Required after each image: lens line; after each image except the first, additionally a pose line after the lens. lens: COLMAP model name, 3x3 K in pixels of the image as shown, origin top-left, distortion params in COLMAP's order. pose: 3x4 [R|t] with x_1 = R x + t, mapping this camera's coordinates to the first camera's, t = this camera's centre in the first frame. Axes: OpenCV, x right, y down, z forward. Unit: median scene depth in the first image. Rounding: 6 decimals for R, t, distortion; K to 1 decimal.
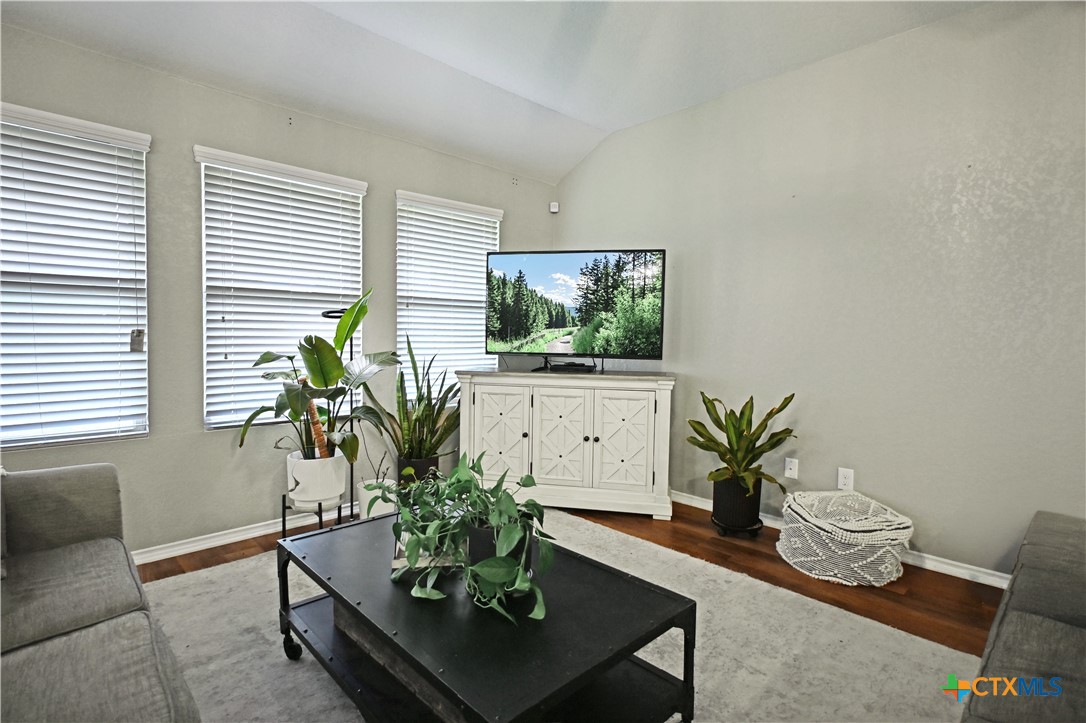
lens RADIAL K [[539.5, 0, 553.3], [0, 539.5, 350.9], [0, 0, 1]] dist [-0.007241, -0.000617]
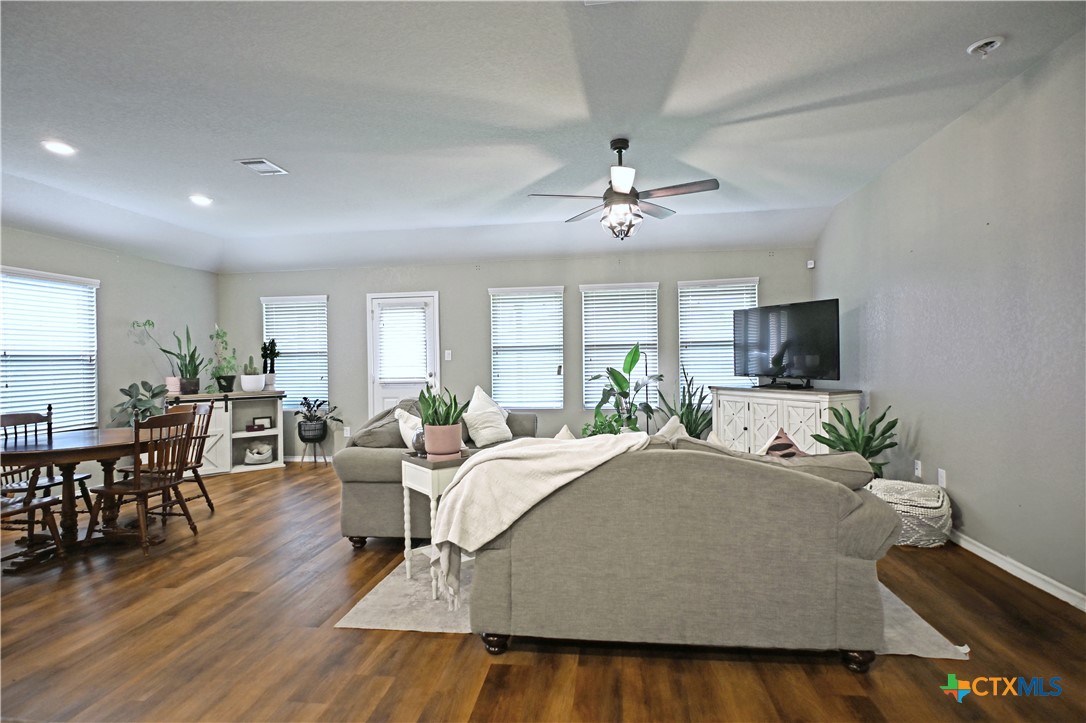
lens RADIAL K [[539.5, 0, 538.6], [0, 539.5, 358.8], [0, 0, 1]] dist [-0.007241, -0.000617]
pose [[0.605597, -0.023913, -0.795412, 0.867851], [0.001573, 0.999582, -0.028854, 0.000003], [0.795770, 0.016222, 0.605382, -0.432763]]
